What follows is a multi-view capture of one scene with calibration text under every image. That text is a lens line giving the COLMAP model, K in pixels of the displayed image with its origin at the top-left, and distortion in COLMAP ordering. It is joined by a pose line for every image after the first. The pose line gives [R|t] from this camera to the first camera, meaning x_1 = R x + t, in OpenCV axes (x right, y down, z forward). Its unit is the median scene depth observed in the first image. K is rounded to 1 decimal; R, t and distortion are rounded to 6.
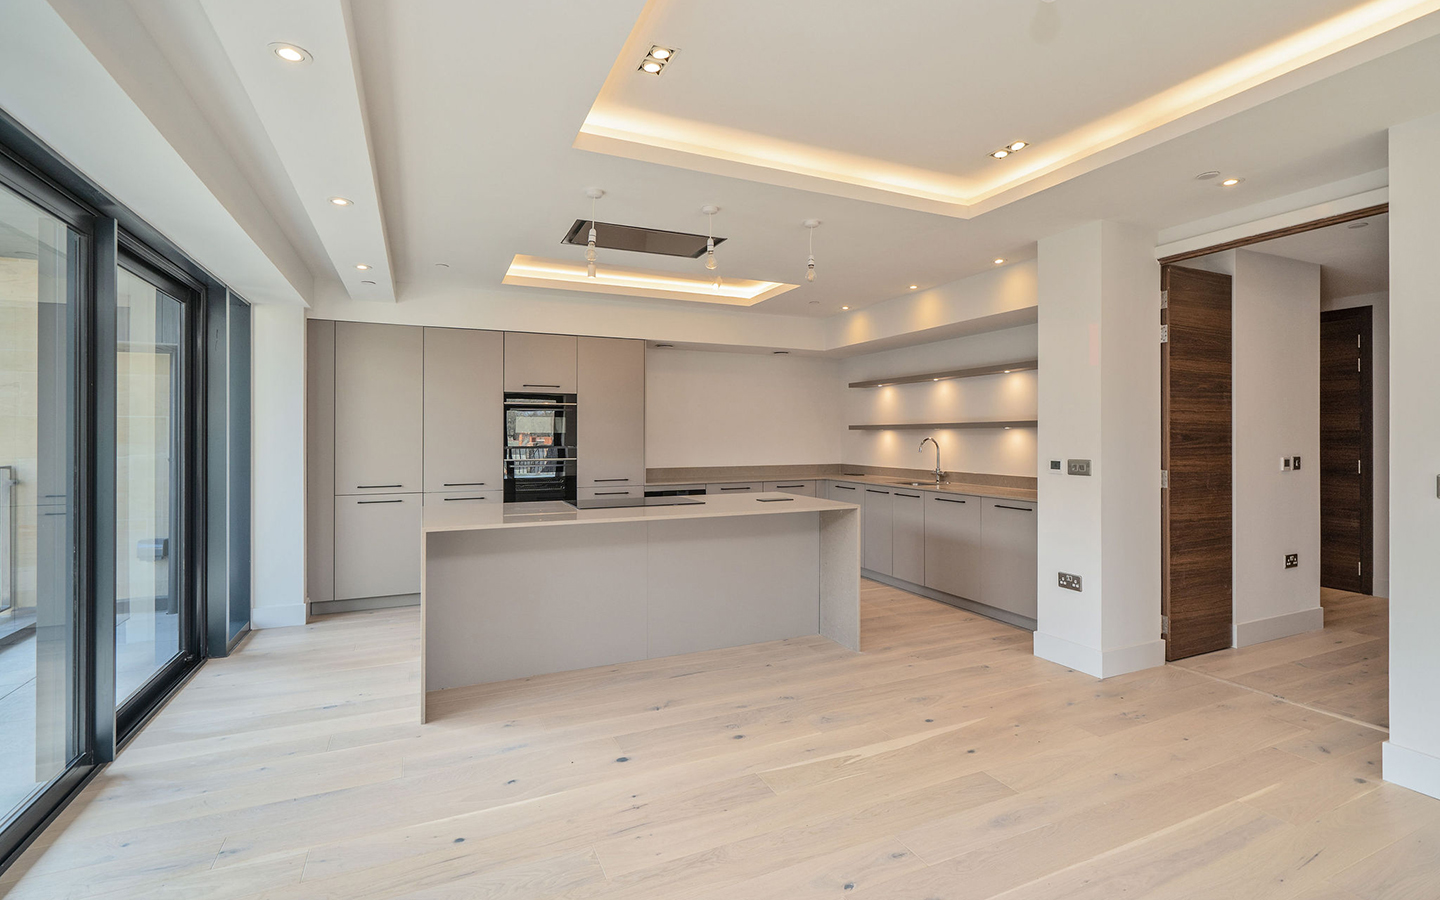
lens RADIAL K [[661.9, 0, 723.8], [0, 661.9, 435.8], [0, 0, 1]] dist [-0.003328, -0.000419]
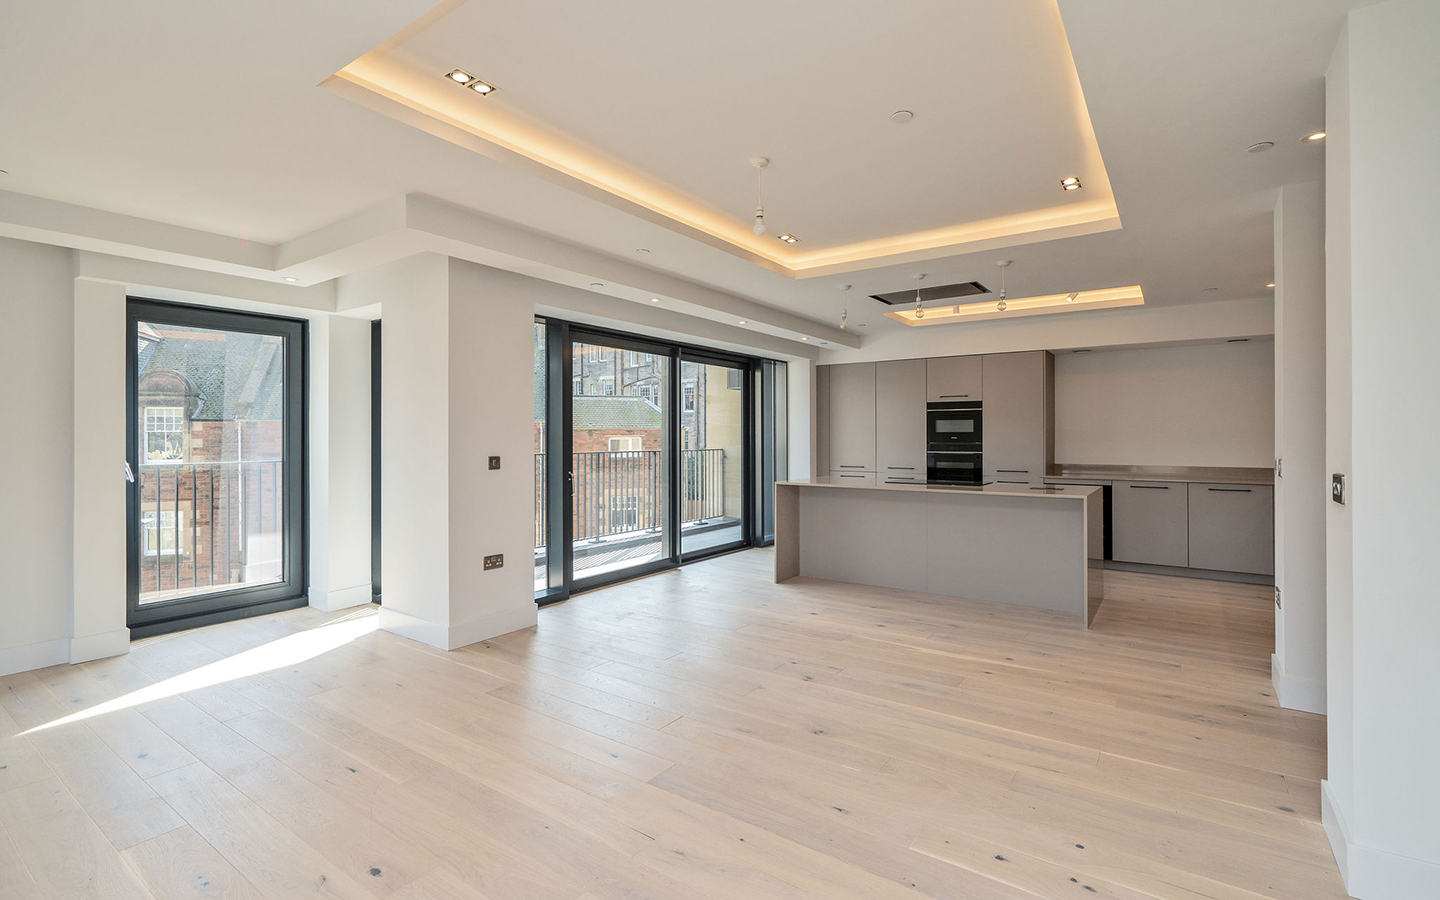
lens RADIAL K [[661.9, 0, 723.8], [0, 661.9, 435.8], [0, 0, 1]] dist [-0.003328, -0.000419]
pose [[0.509244, 0.000762, -0.860622, 0.710483], [0.000933, 0.999999, 0.001437, 0.000461], [0.860622, -0.001534, 0.509242, -0.073500]]
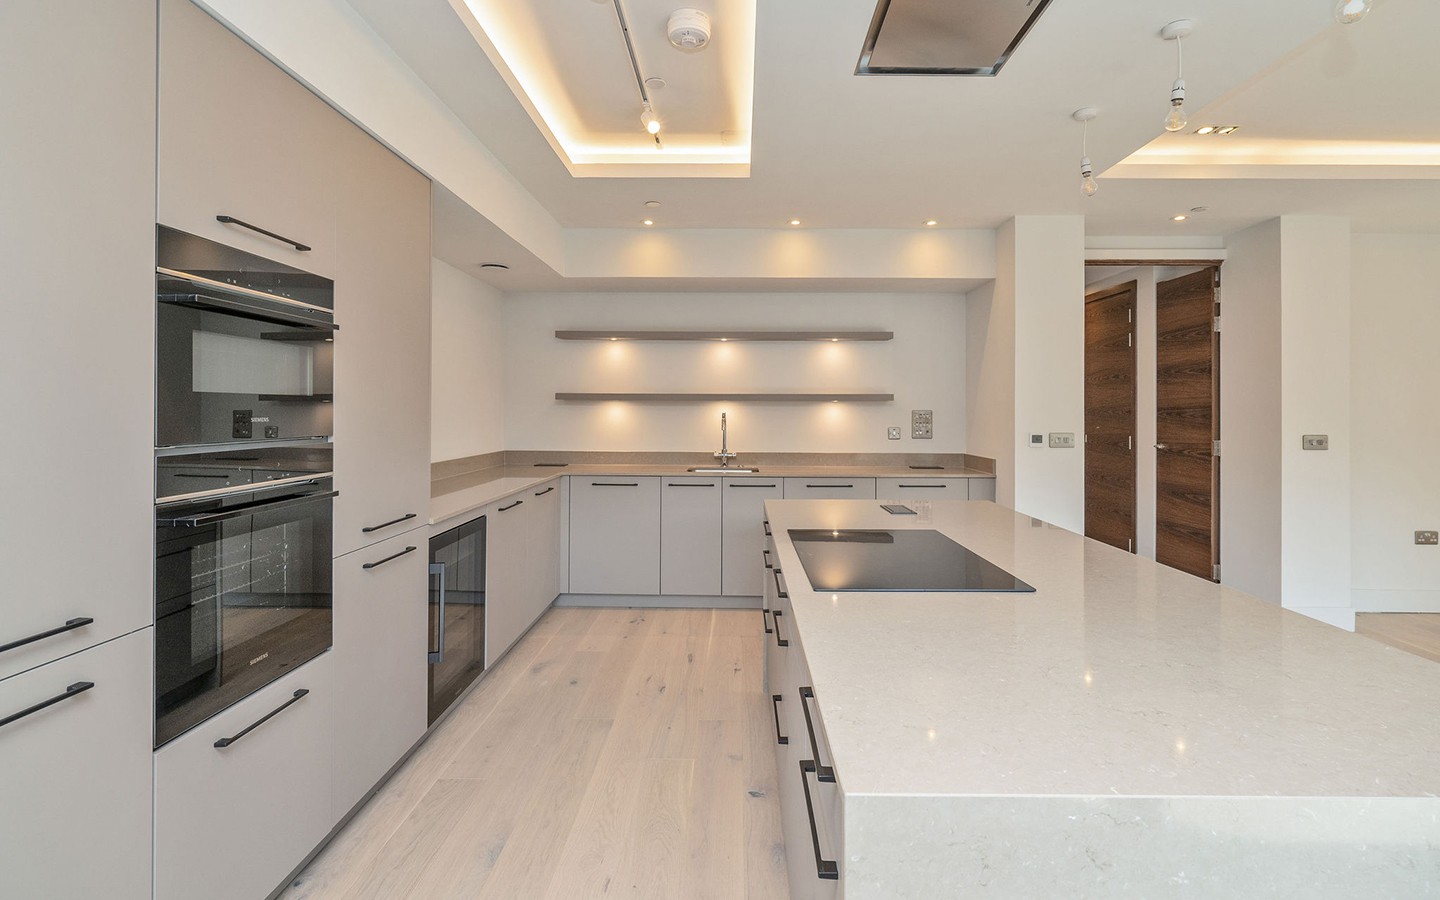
lens RADIAL K [[680.6, 0, 727.1], [0, 680.6, 408.0], [0, 0, 1]] dist [0.000158, 0.000282]
pose [[0.419888, 0.005290, 0.907560, -0.529547], [-0.005151, 0.999981, -0.003446, 0.001483], [-0.907561, -0.003228, 0.419907, 0.792709]]
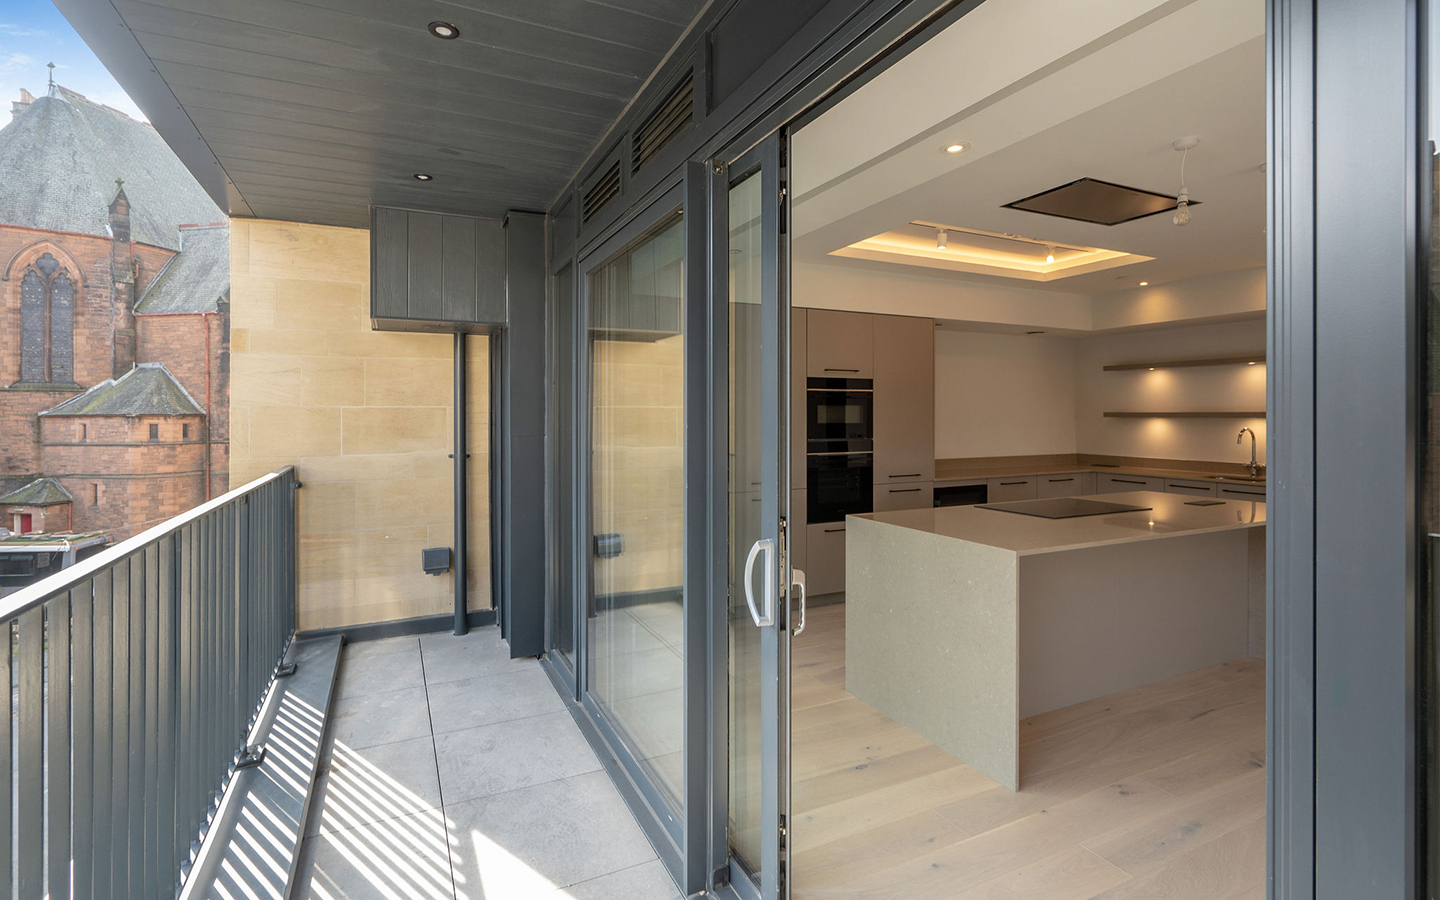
lens RADIAL K [[674.2, 0, 708.3], [0, 674.2, 419.0], [0, 0, 1]] dist [-0.000702, -0.000003]
pose [[0.999860, -0.001783, 0.016632, -0.535428], [0.001684, 0.999981, 0.005990, -0.018504], [-0.016642, -0.005961, 0.999844, 0.112728]]
